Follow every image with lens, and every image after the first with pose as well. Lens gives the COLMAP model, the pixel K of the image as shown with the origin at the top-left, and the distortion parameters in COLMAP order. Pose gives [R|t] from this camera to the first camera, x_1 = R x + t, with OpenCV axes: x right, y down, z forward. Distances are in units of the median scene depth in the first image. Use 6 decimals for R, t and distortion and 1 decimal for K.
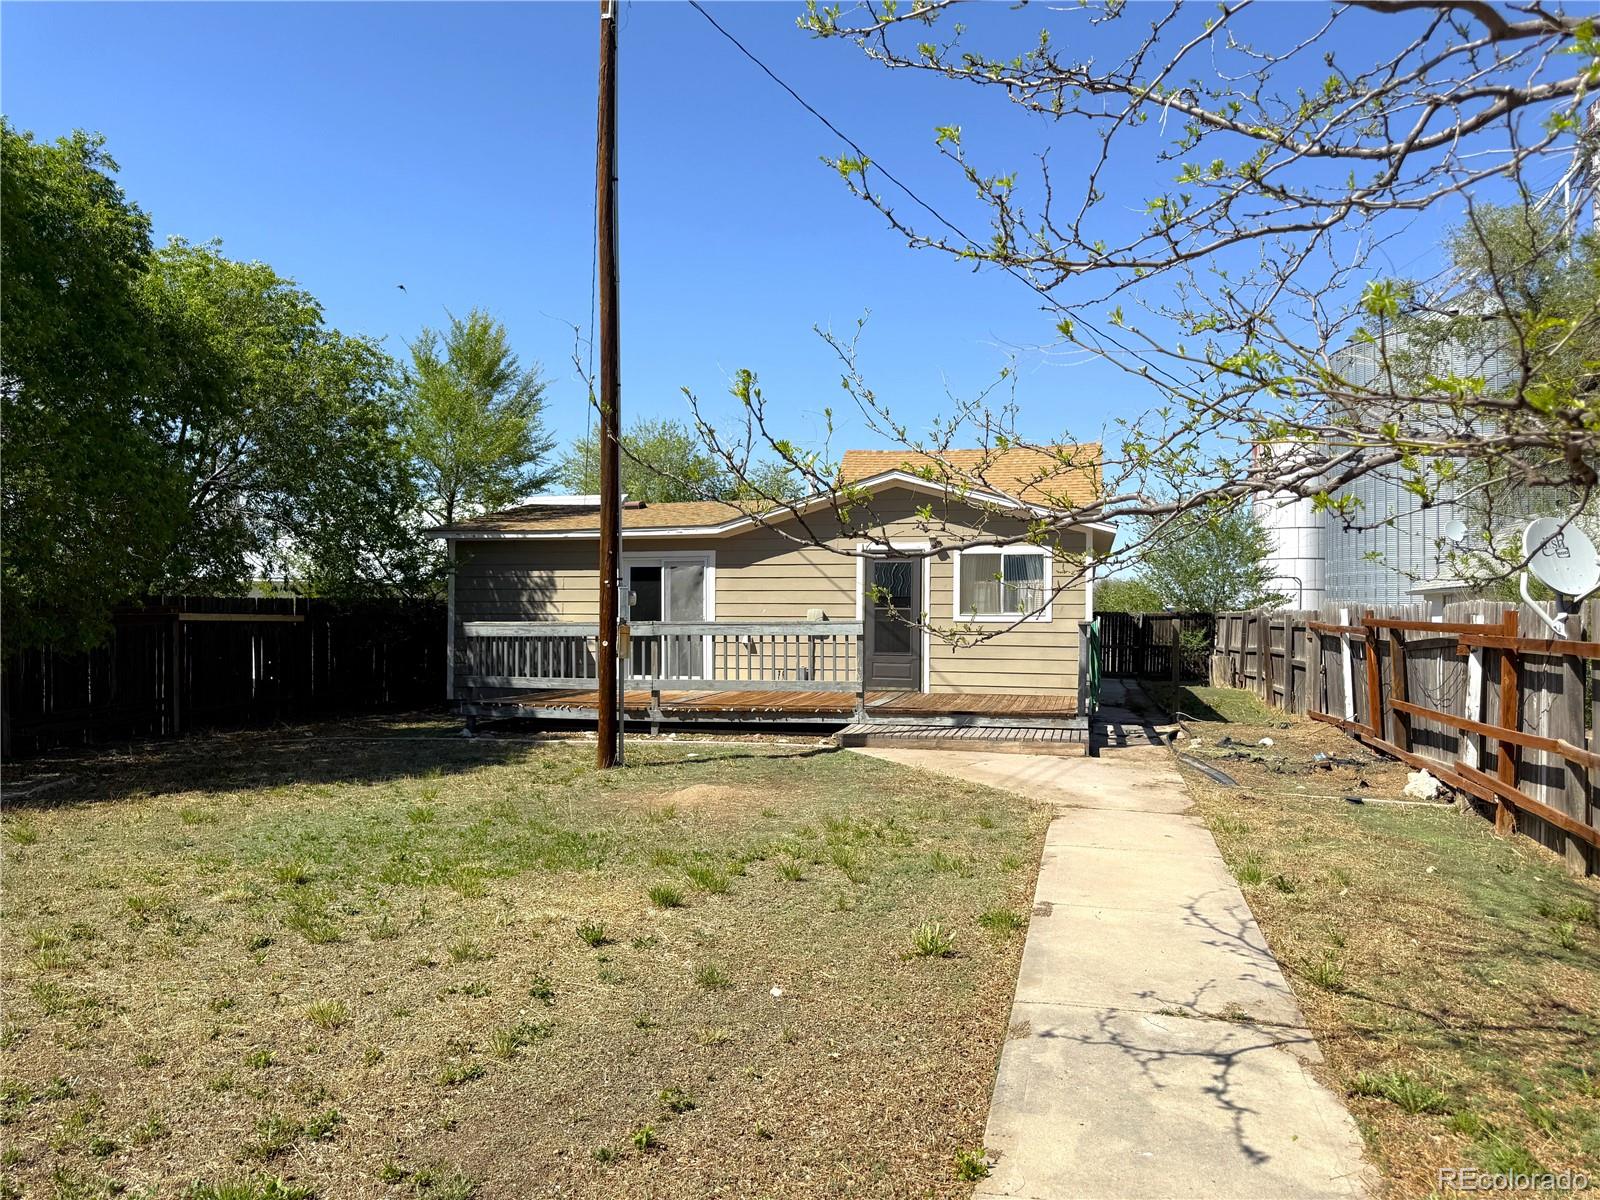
lens RADIAL K [[1149.3, 0, 801.0], [0, 1149.3, 613.2], [0, 0, 1]] dist [0.036620, -0.008293]
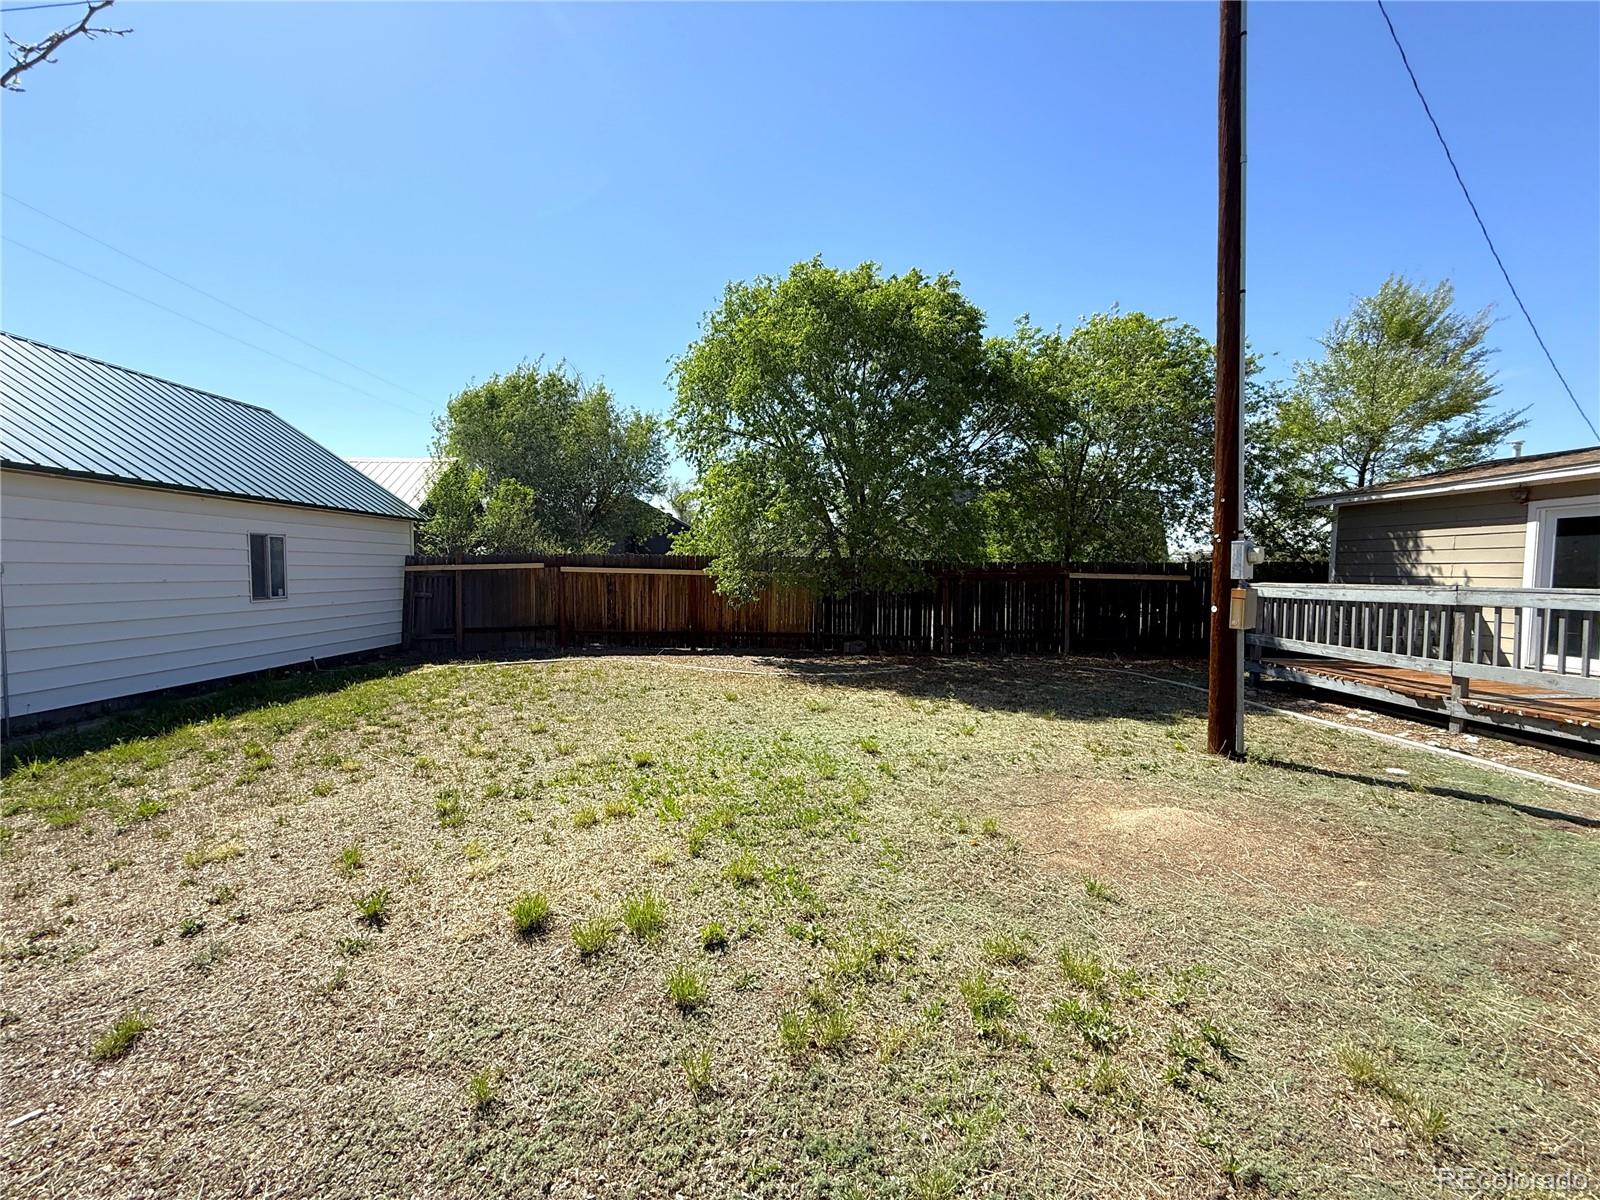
lens RADIAL K [[640.5, 0, 807.3], [0, 640.5, 597.1], [0, 0, 1]] dist [0.007713, 0.000567]
pose [[0.289013, 0.041265, -0.956435, 0.139513], [-0.010838, 0.999148, 0.039833, 0.001463], [0.957264, -0.001147, 0.289214, 0.405644]]
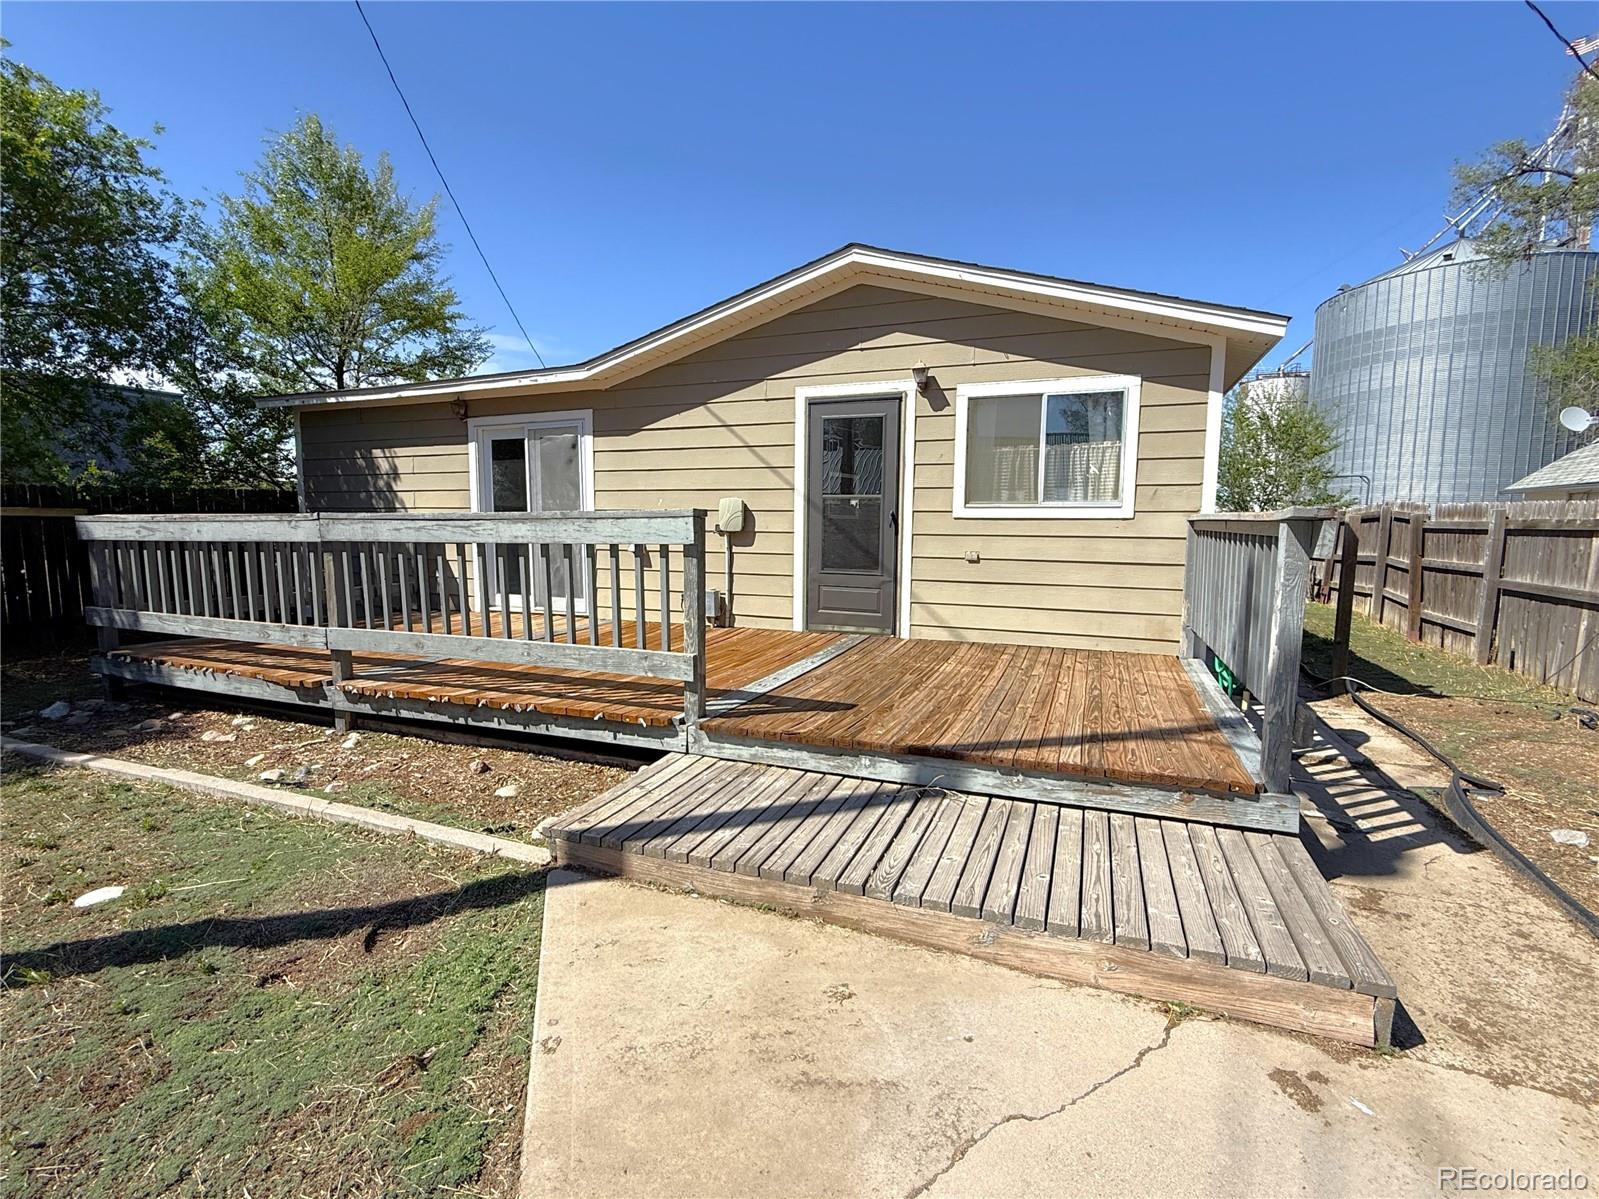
lens RADIAL K [[696.2, 0, 819.9], [0, 696.2, 609.2], [0, 0, 1]] dist [0.000177, 0.000262]
pose [[0.992712, 0.017492, -0.119234, 0.108440], [-0.002624, 0.992312, 0.123730, 0.009519], [0.120482, -0.122515, 0.985126, 0.638892]]
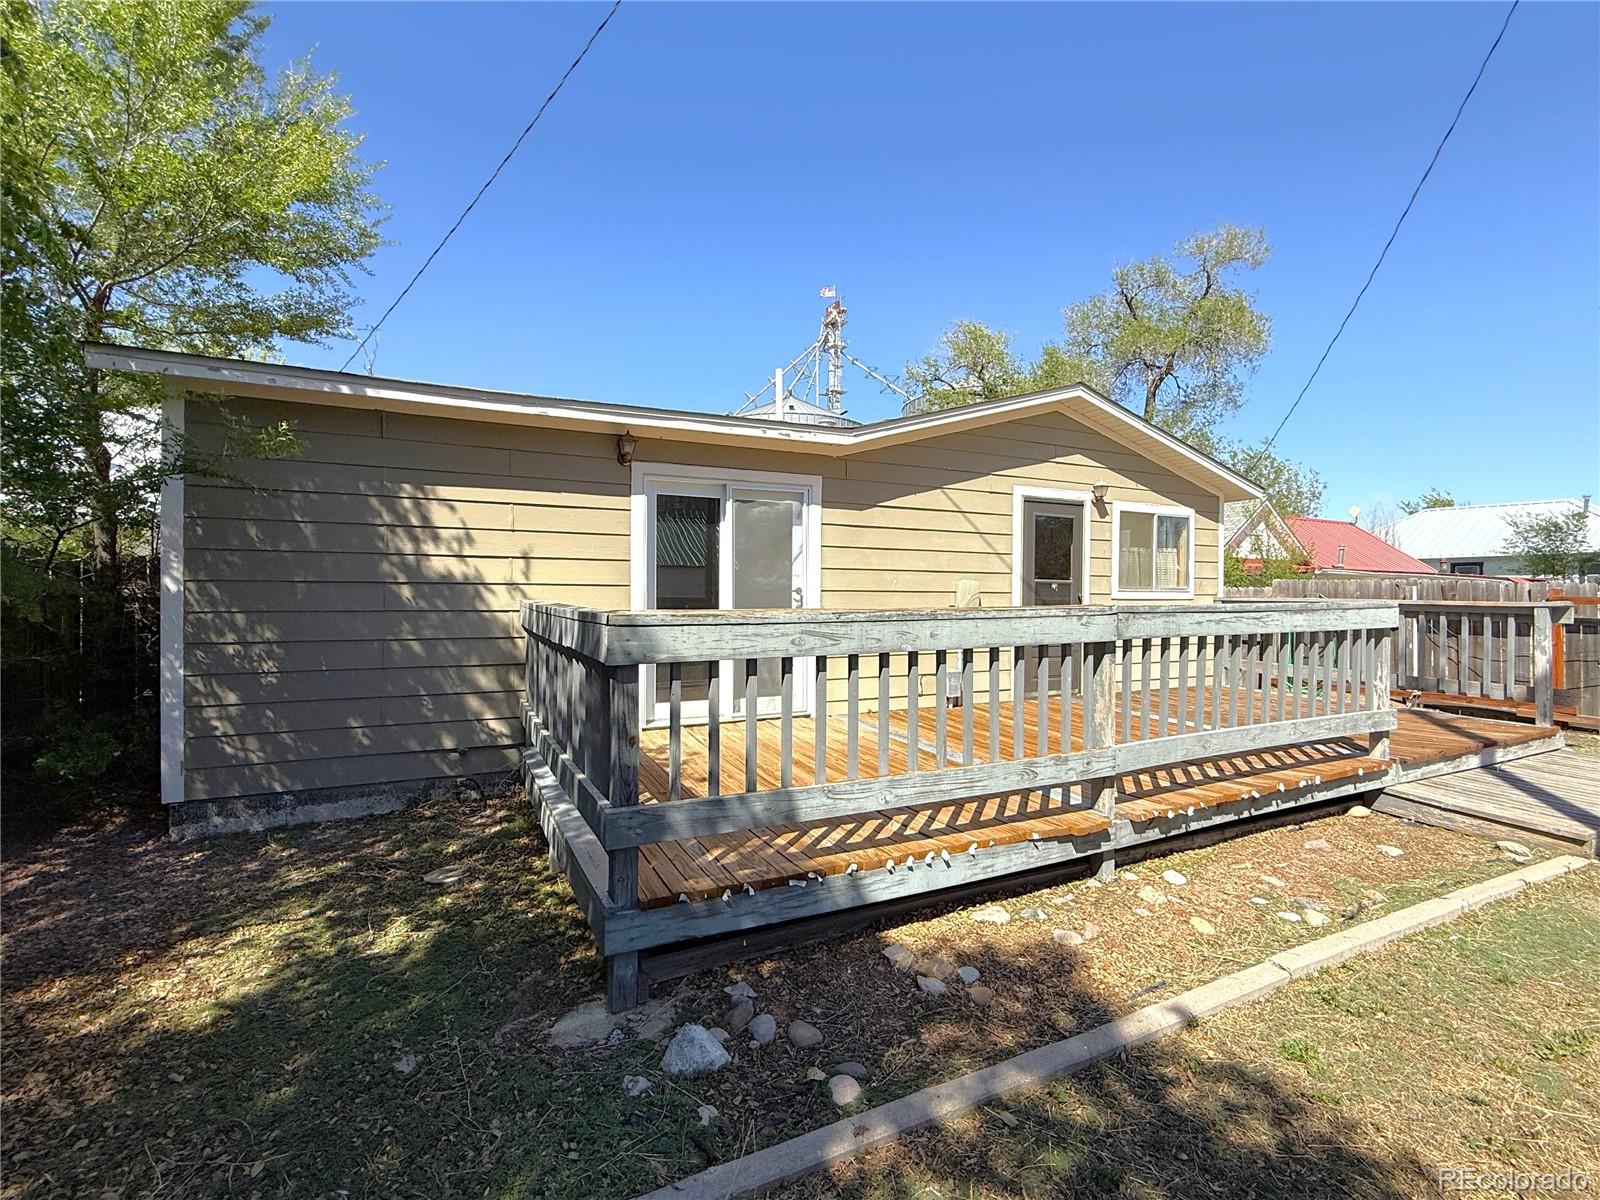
lens RADIAL K [[696.7, 0, 749.4], [0, 696.7, 615.2], [0, 0, 1]] dist [0.000177, 0.000262]
pose [[0.782221, -0.019280, 0.622702, -0.335453], [-0.005329, 0.999277, 0.037634, 0.001972], [-0.622978, -0.032756, 0.781553, 0.782928]]
